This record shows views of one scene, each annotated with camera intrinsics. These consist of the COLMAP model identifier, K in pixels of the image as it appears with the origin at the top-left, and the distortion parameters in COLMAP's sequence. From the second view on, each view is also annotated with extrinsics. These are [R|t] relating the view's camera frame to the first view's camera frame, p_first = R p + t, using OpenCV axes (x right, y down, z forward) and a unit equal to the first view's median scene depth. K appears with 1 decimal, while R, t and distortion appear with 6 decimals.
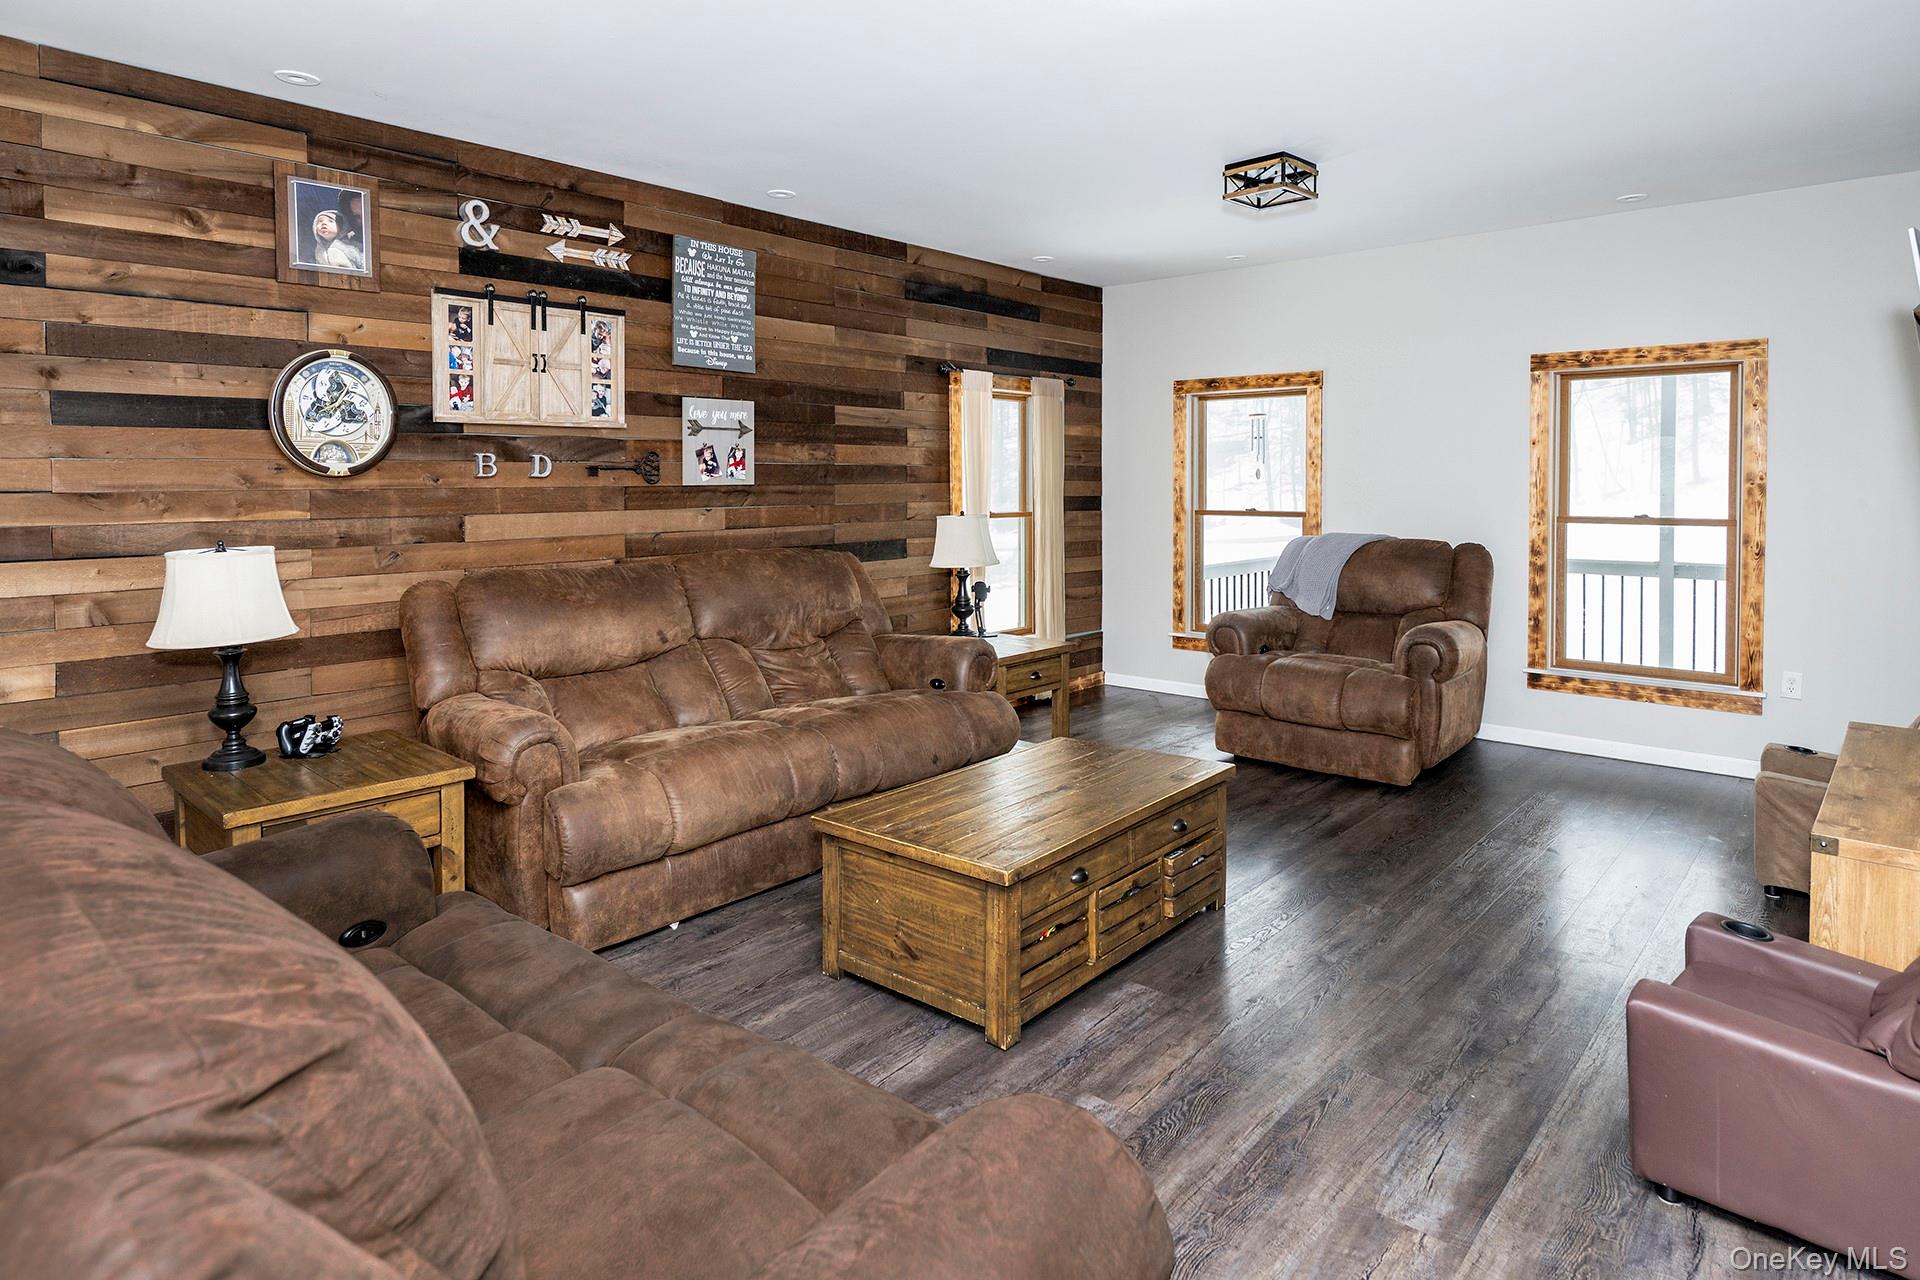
lens RADIAL K [[1078.8, 0, 960.0], [0, 1078.8, 640.0], [0, 0, 1]] dist [-0.029124, 0.000913]
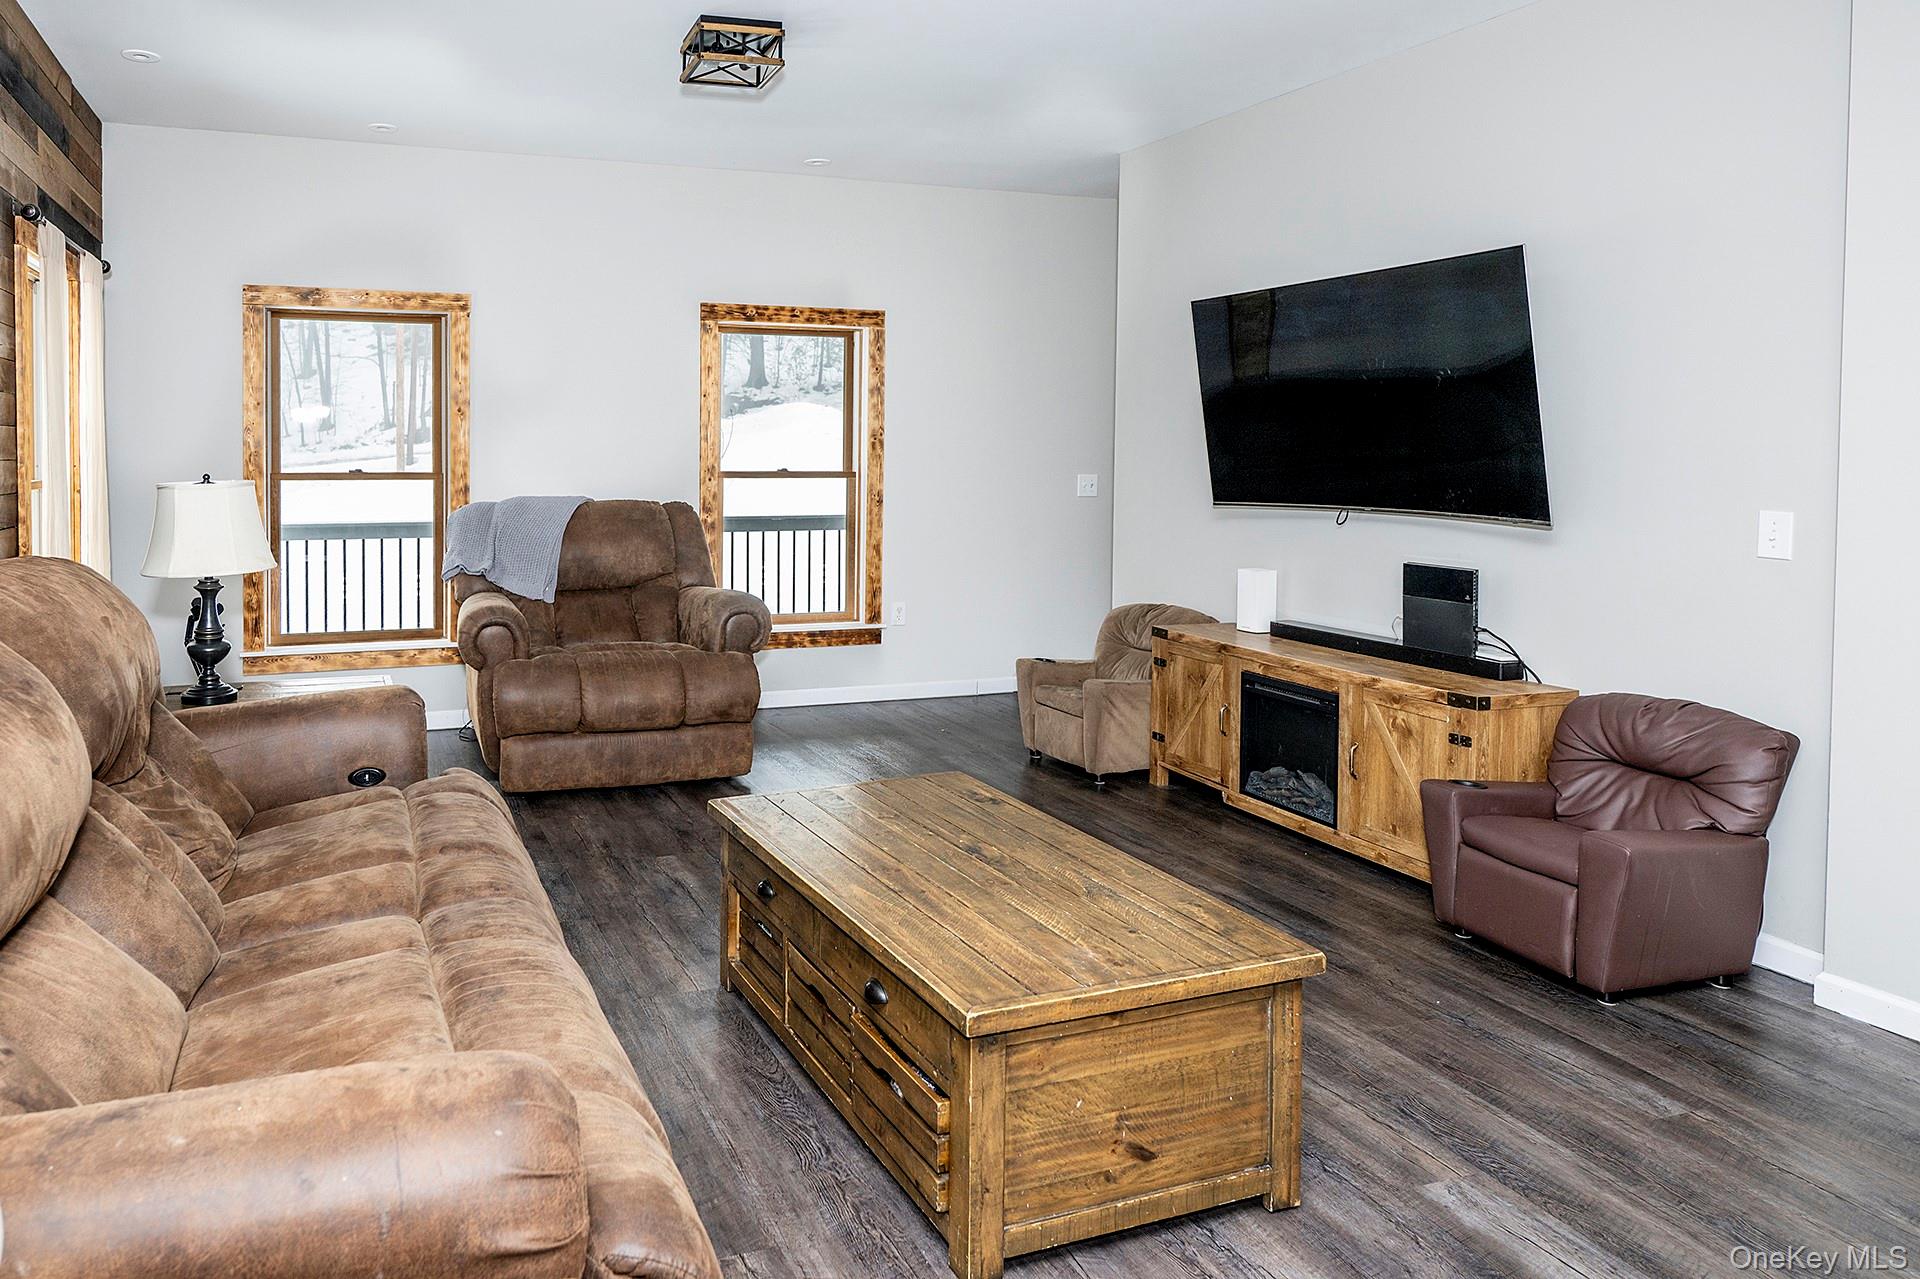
lens RADIAL K [[1184.0, 0, 960.1], [0, 1184.0, 542.3], [0, 0, 1]] dist [0.001677, 0.000988]
pose [[0.492138, -0.065468, 0.868052, -0.291873], [0.118675, 0.992904, 0.007602, -0.036421], [-0.862390, 0.099275, 0.496415, 0.304645]]
